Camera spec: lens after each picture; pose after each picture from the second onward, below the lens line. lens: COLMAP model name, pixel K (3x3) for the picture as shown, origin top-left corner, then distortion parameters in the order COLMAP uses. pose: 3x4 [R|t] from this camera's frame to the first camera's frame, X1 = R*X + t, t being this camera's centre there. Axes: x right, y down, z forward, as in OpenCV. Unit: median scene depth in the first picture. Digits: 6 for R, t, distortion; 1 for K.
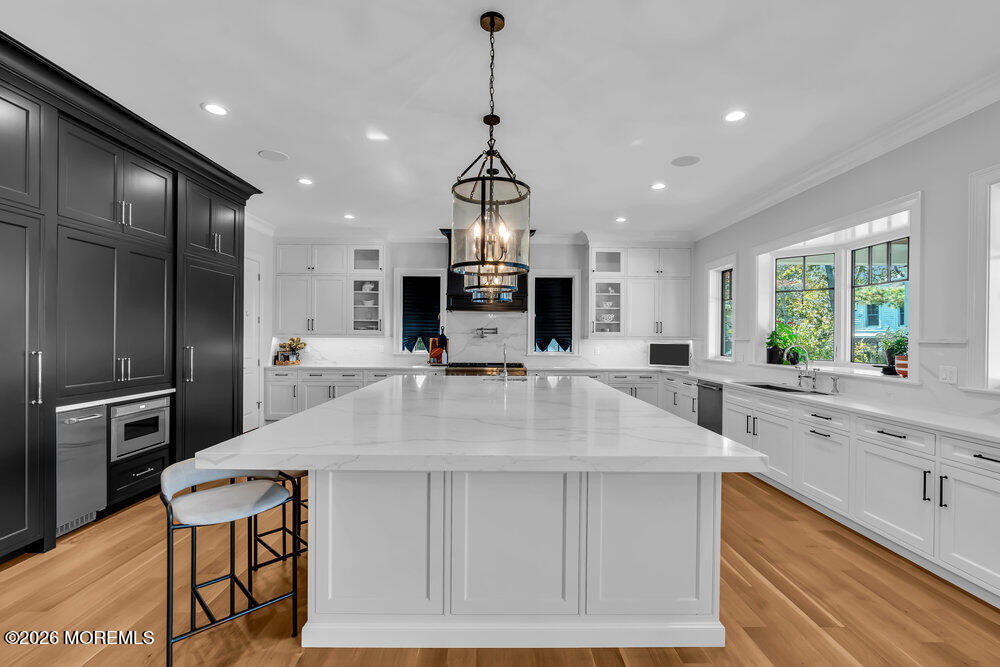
lens RADIAL K [[446.8, 0, 500.0], [0, 446.8, 333.5], [0, 0, 1]] dist [-0.006417, -0.000202]
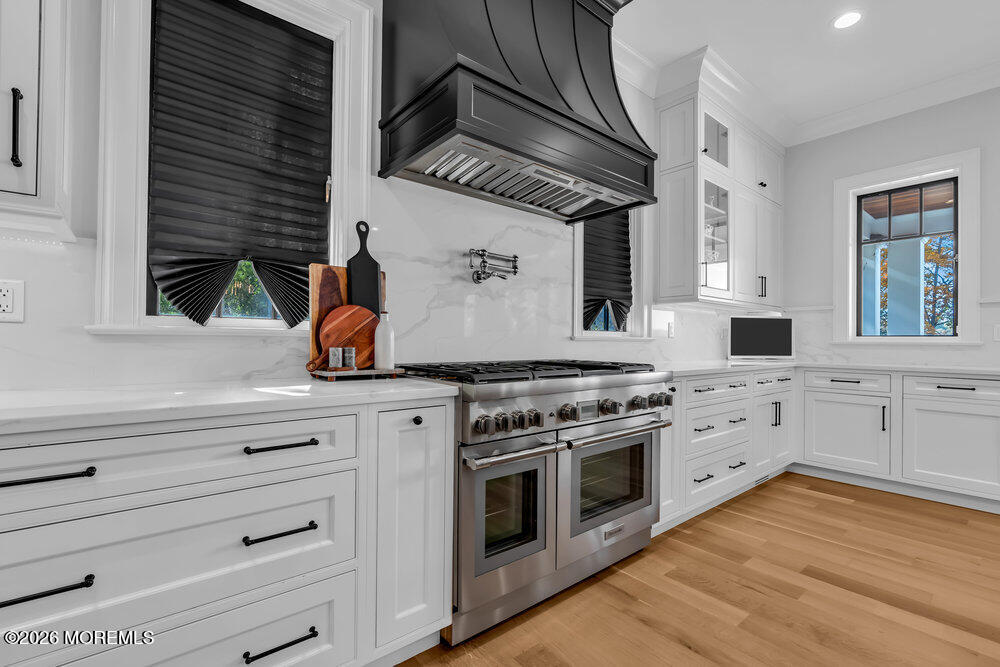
lens RADIAL K [[449.8, 0, 500.0], [0, 449.8, 333.5], [0, 0, 1]] dist [-0.004900, -0.000489]
pose [[0.775255, 0.010711, 0.631558, -0.234907], [-0.004947, 0.999929, -0.010887, 0.050359], [-0.631629, 0.005316, 0.775252, 0.781192]]
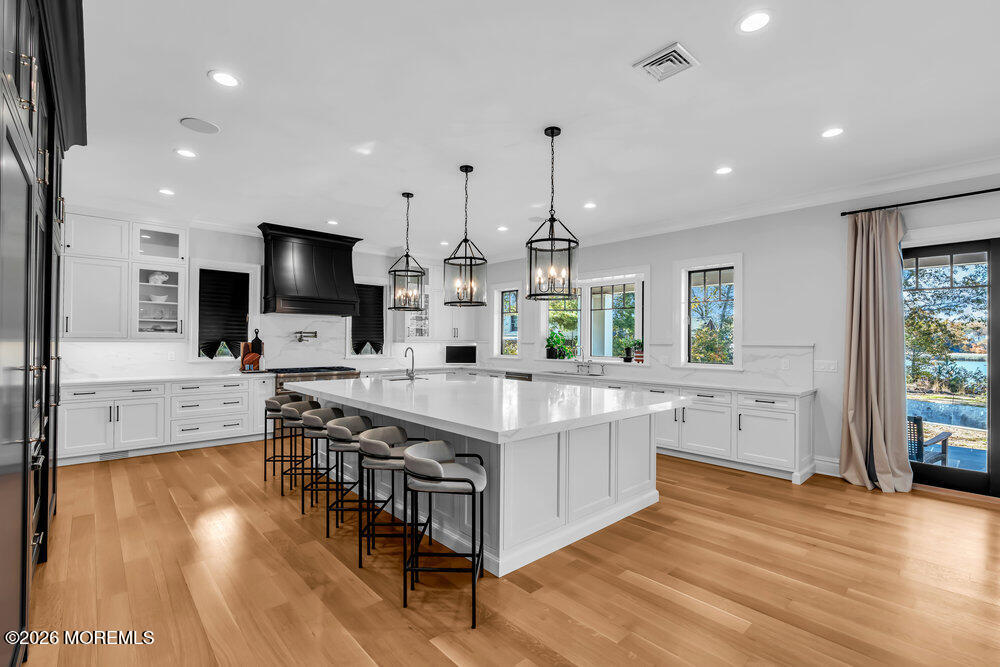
lens RADIAL K [[449.8, 0, 500.0], [0, 449.8, 333.5], [0, 0, 1]] dist [-0.004900, -0.000489]
pose [[0.743959, 0.008224, 0.668175, -0.380461], [-0.005222, 0.999965, -0.006493, -0.003969], [-0.668205, 0.001341, 0.743976, 0.000213]]
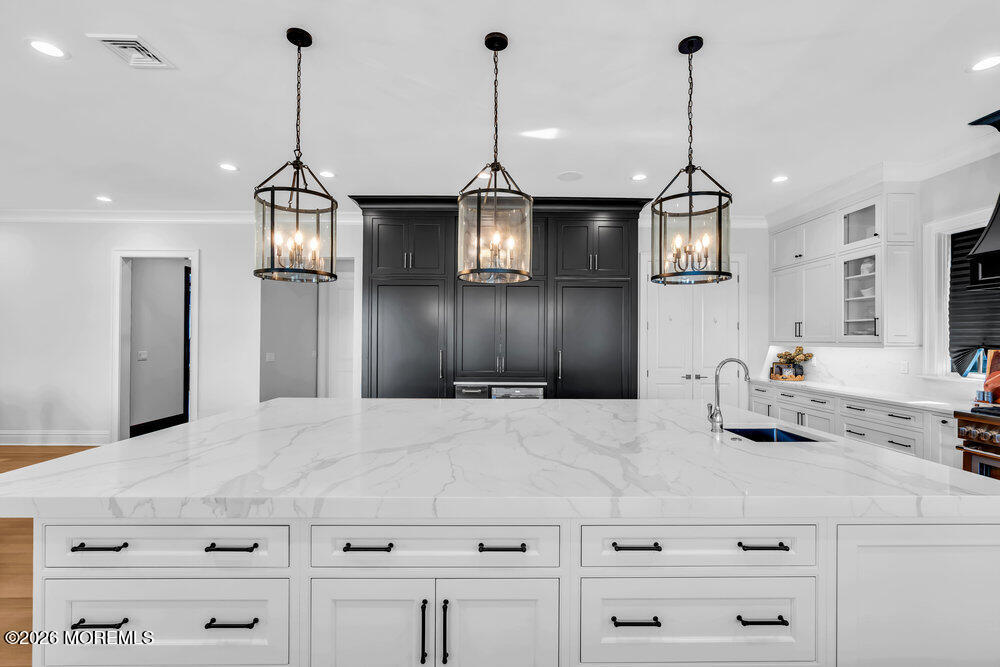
lens RADIAL K [[446.8, 0, 500.0], [0, 446.8, 333.5], [0, 0, 1]] dist [-0.006417, -0.000202]
pose [[0.015435, -0.020921, -0.999662, 0.328450], [-0.002361, 0.999778, -0.020959, 0.004595], [0.999878, 0.002684, 0.015382, 0.474868]]
